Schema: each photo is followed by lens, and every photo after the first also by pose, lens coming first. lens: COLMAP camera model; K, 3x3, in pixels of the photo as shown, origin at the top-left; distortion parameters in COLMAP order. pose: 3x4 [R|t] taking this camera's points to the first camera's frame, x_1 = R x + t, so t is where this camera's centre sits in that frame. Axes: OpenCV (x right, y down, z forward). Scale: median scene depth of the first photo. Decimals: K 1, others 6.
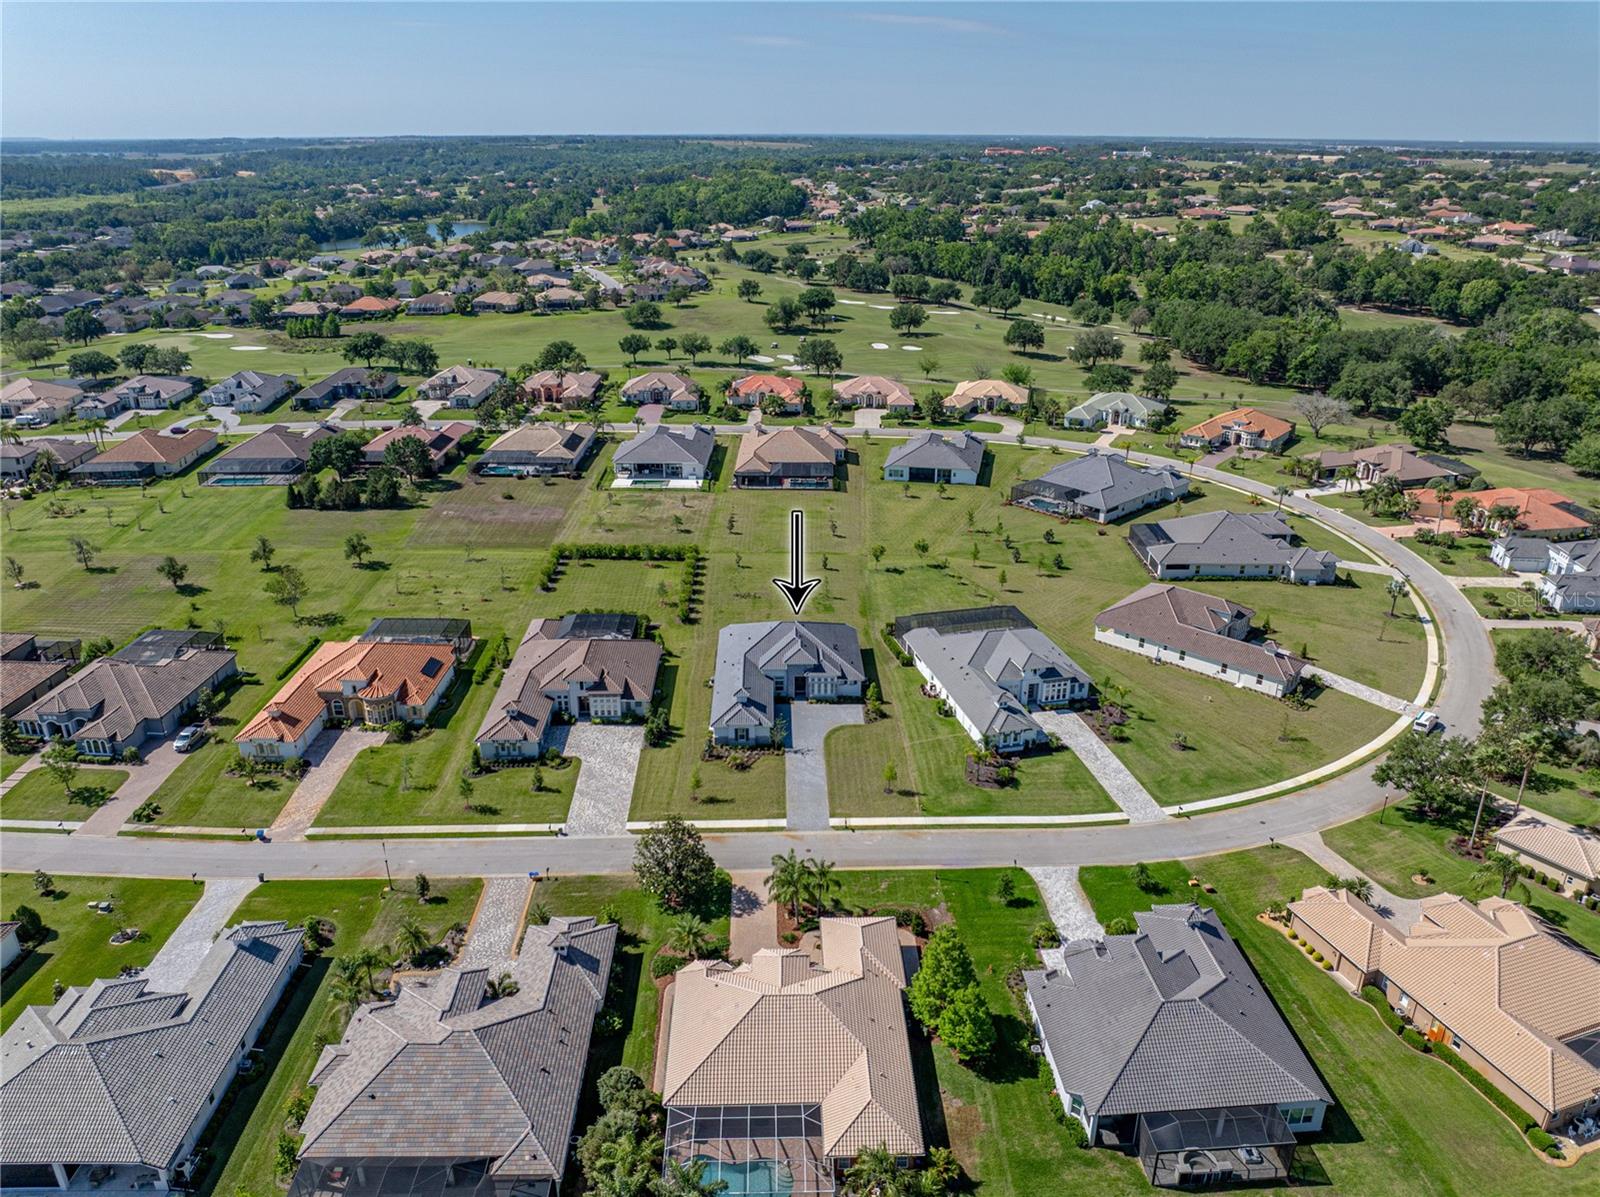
lens RADIAL K [[1103.3, 0, 799.1], [0, 1103.3, 597.2], [0, 0, 1]] dist [-0.039602, 0.007543]
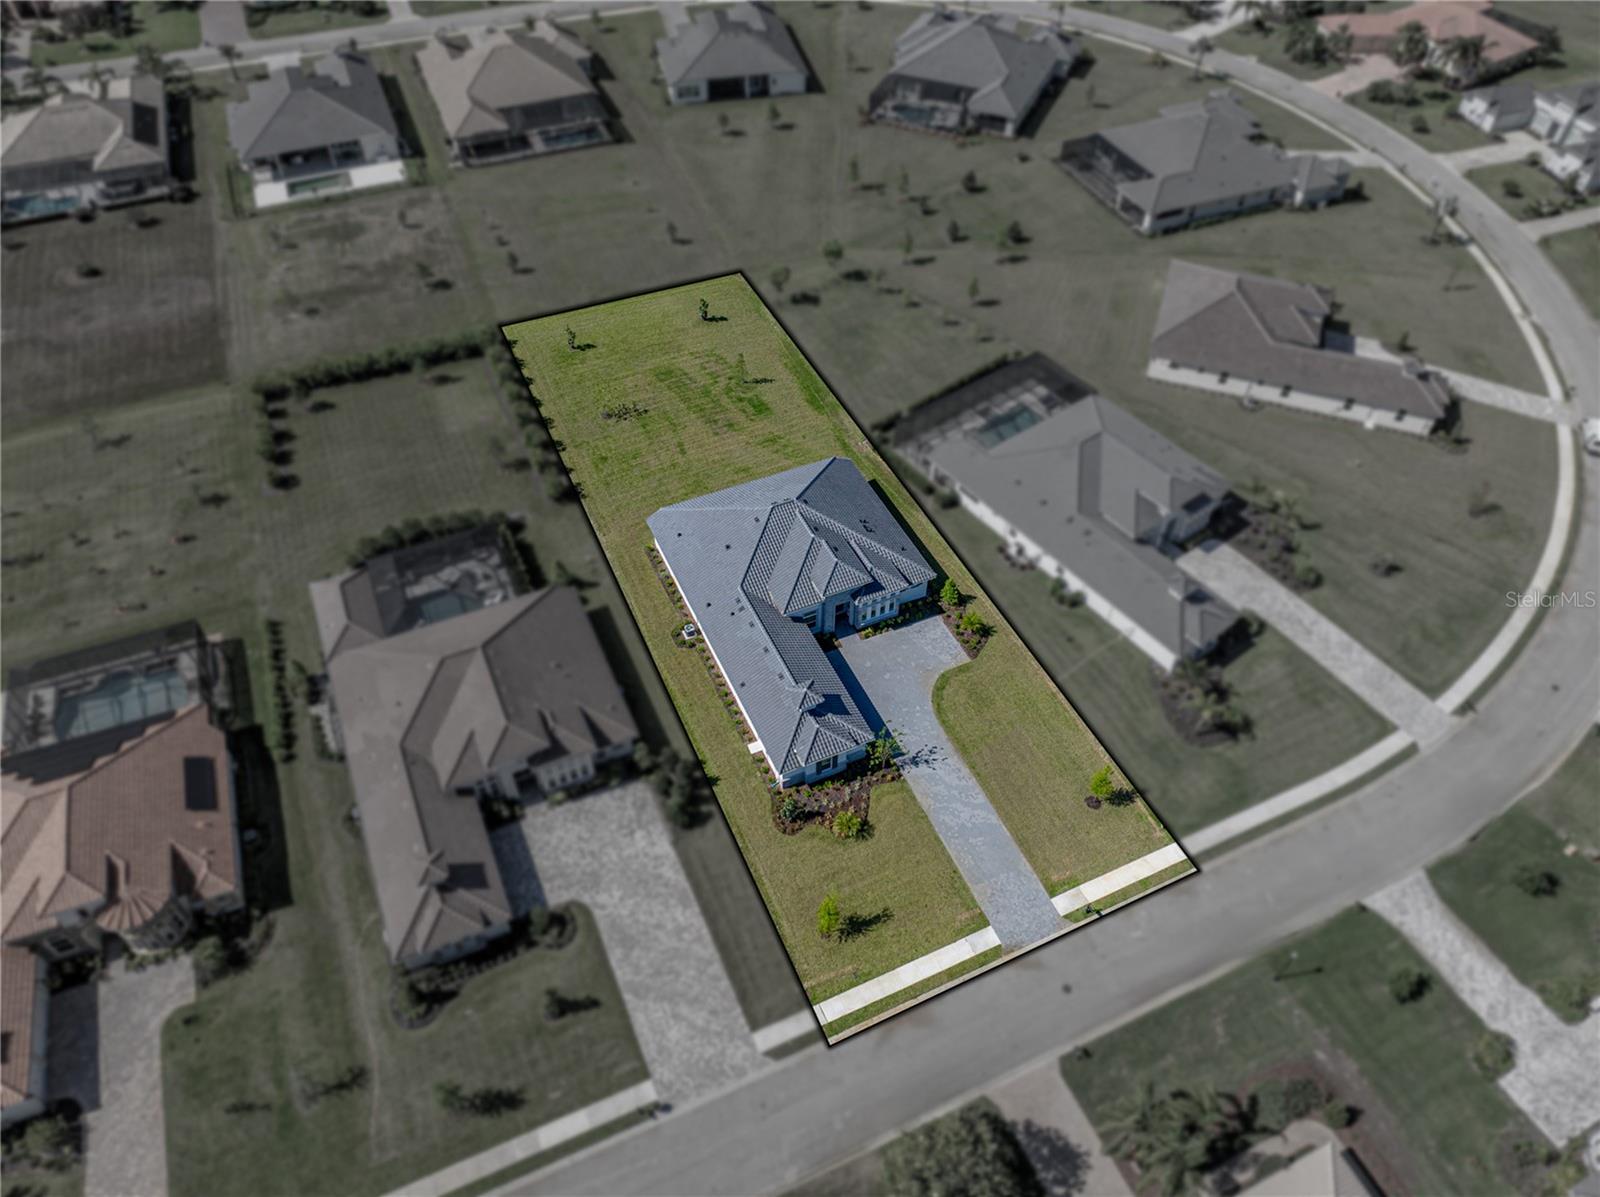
lens RADIAL K [[1103.3, 0, 802.7], [0, 1103.3, 596.5], [0, 0, 1]] dist [-0.039602, 0.007543]
pose [[0.920777, -0.289265, 0.261716, -0.144715], [0.150914, 0.882823, 0.444802, -0.167373], [-0.359715, -0.370067, 0.856537, 0.389555]]
